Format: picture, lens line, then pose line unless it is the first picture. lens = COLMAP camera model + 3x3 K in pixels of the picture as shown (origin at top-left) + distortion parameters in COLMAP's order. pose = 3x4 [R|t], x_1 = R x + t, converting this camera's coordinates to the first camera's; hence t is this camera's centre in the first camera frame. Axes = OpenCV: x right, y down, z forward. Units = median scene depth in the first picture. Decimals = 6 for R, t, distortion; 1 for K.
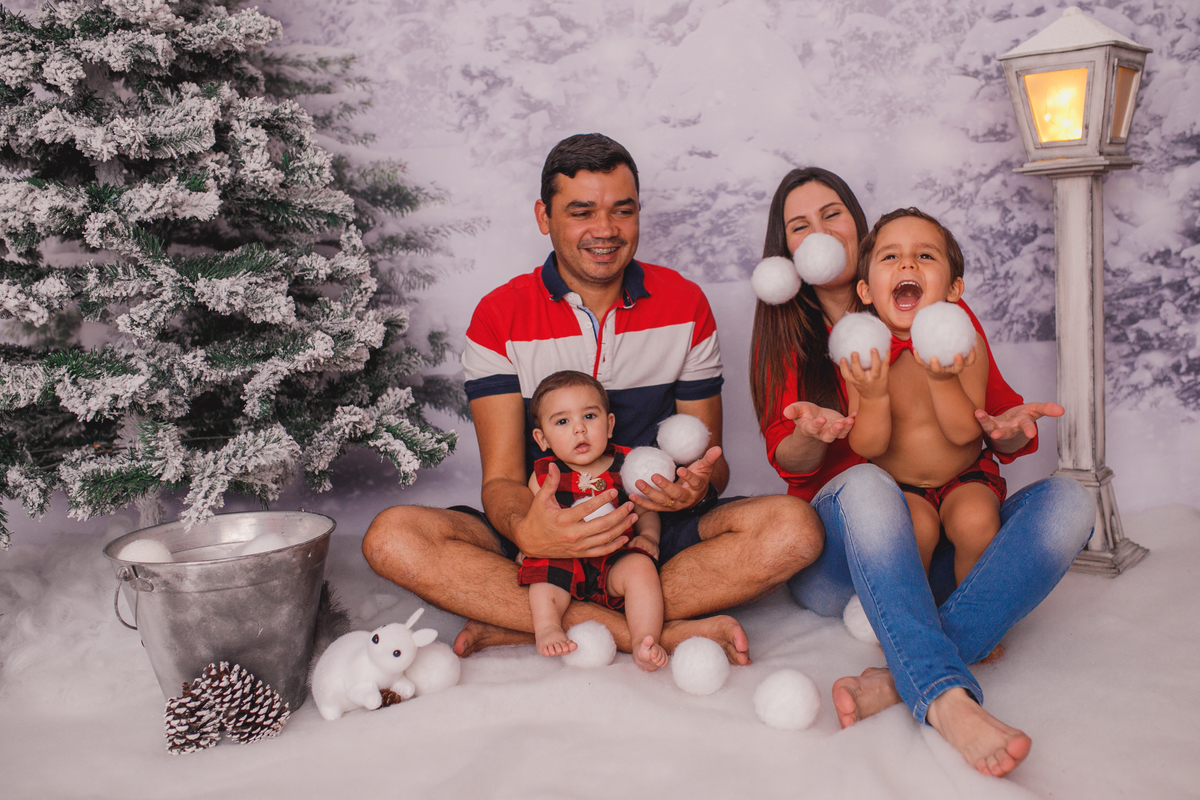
lens RADIAL K [[1223.6, 0, 636.8], [0, 1223.6, 391.7], [0, 0, 1]] dist [-0.038420, 0.000000]
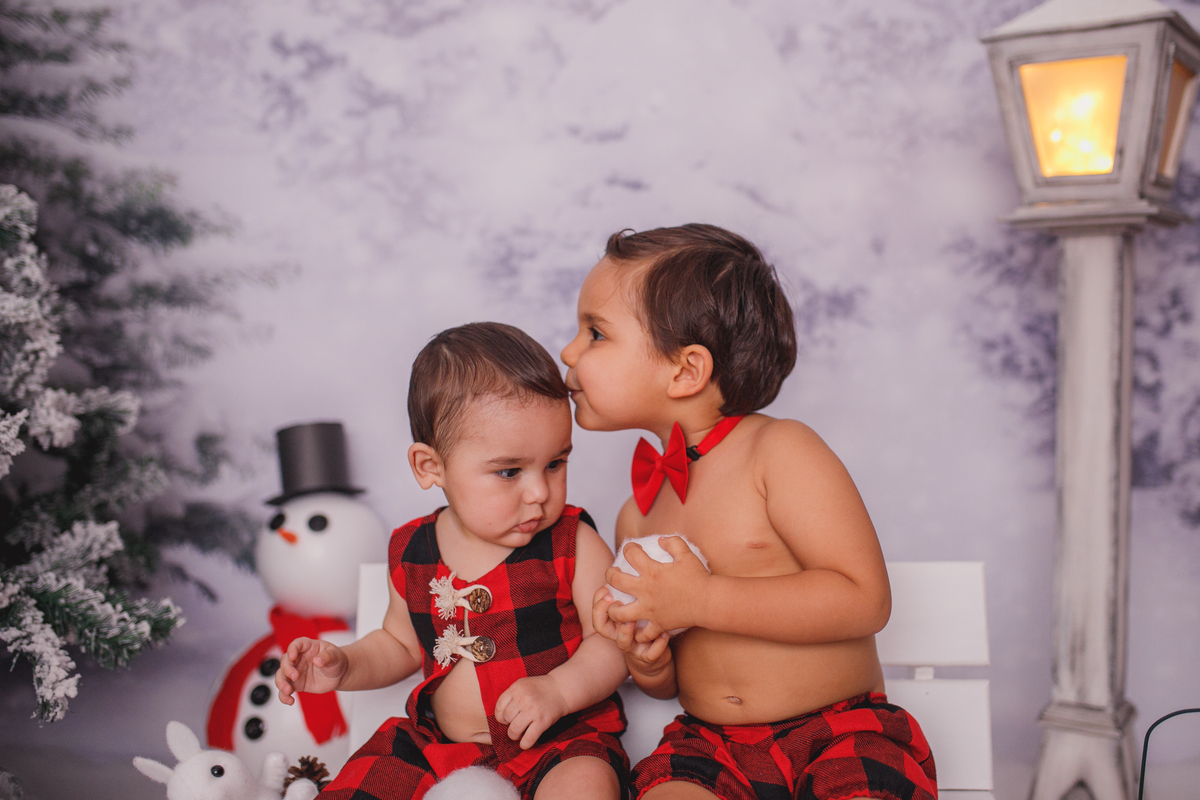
lens RADIAL K [[1223.6, 0, 639.7], [0, 1223.6, 391.3], [0, 0, 1]] dist [-0.038420, 0.000000]
pose [[0.996112, 0.049460, 0.072895, 0.017305], [-0.041688, 0.993647, -0.104532, -0.013945], [-0.077602, 0.101087, 0.991846, 0.352628]]
